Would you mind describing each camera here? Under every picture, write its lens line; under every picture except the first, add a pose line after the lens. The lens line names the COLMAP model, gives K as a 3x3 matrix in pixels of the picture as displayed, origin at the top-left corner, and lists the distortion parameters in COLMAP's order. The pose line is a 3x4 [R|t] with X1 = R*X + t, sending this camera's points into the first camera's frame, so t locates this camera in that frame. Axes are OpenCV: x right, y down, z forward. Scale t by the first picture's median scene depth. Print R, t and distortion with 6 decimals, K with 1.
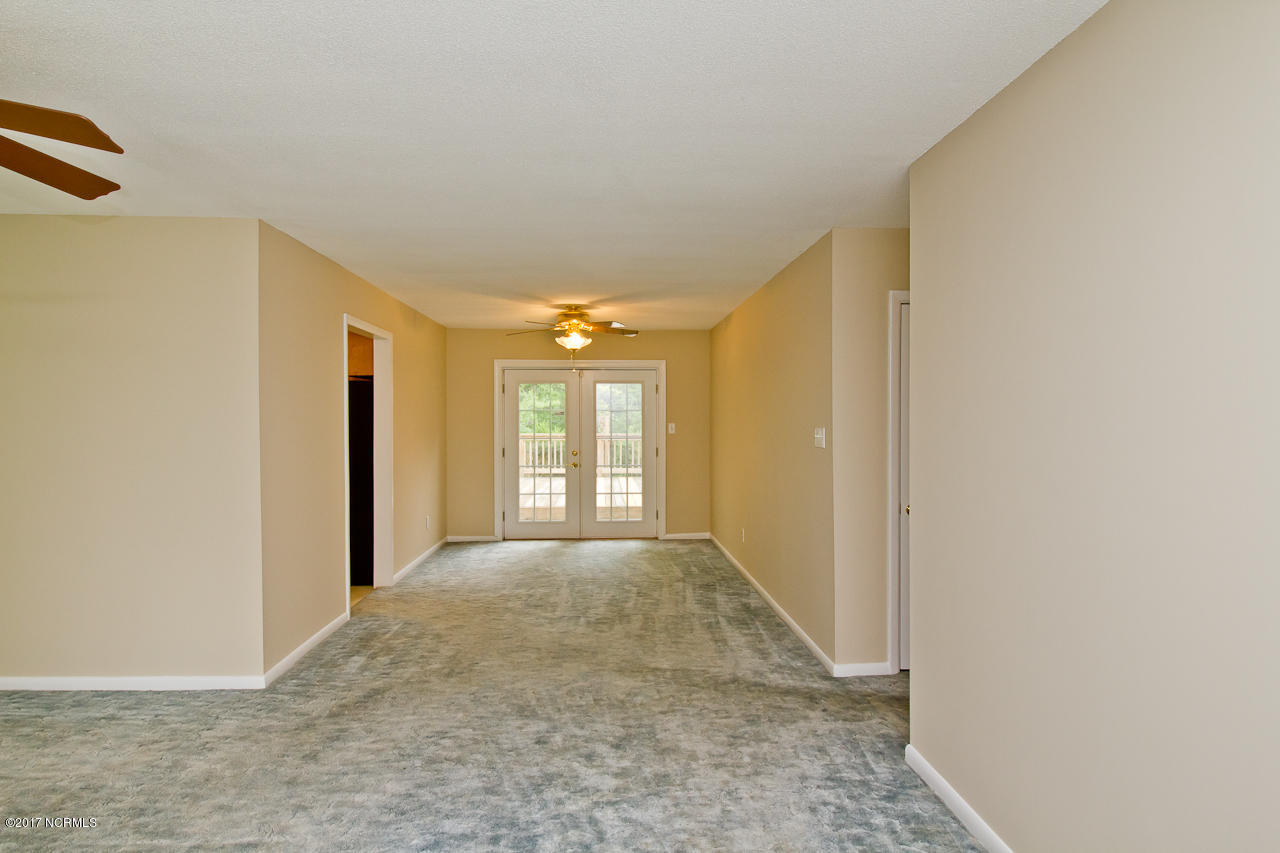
lens RADIAL K [[690.5, 0, 642.5], [0, 690.5, 421.5], [0, 0, 1]] dist [0.004092, -0.011966]
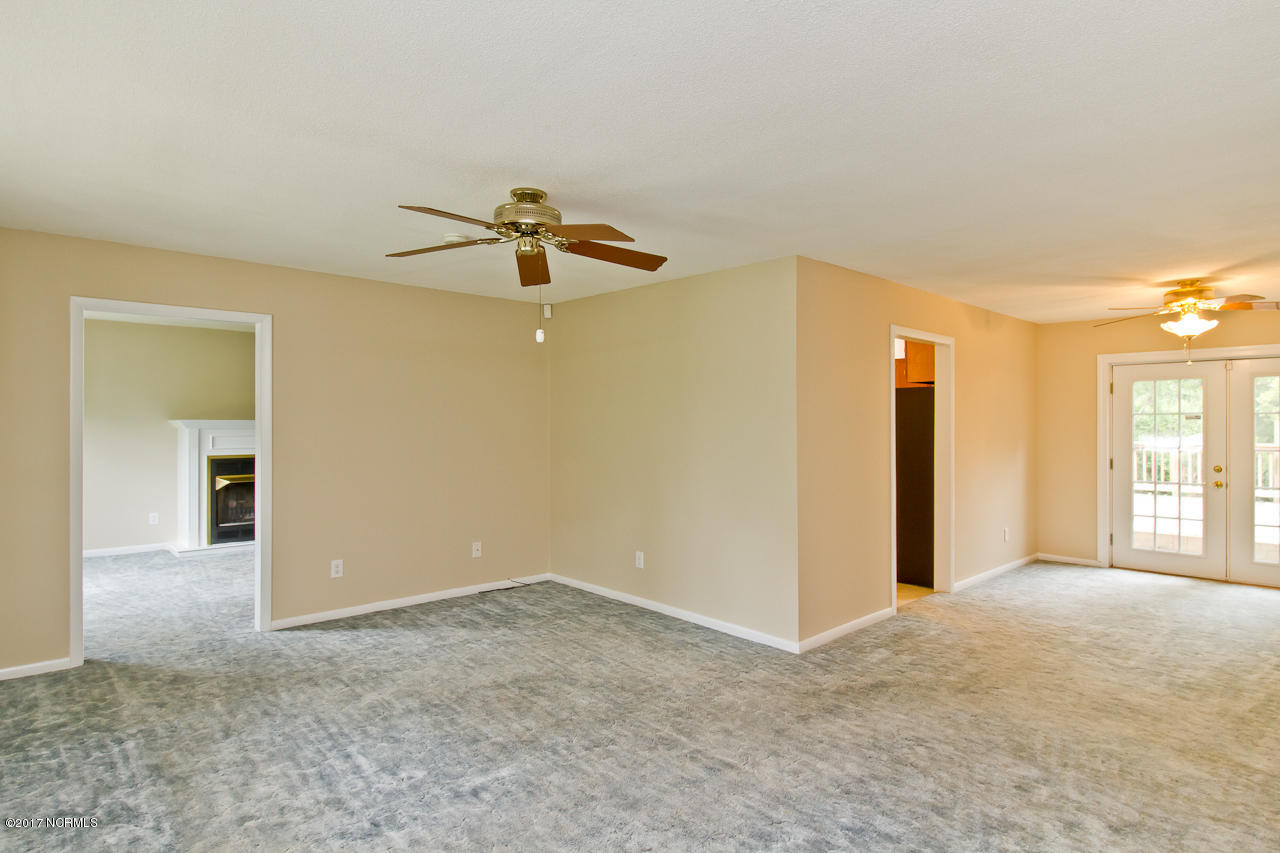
lens RADIAL K [[690.5, 0, 646.6], [0, 690.5, 421.8], [0, 0, 1]] dist [0.004092, -0.011966]
pose [[0.642481, 0.000427, -0.766302, 0.188263], [-0.004148, 0.999987, -0.002921, -0.003834], [0.766291, 0.005056, 0.642474, 0.045473]]
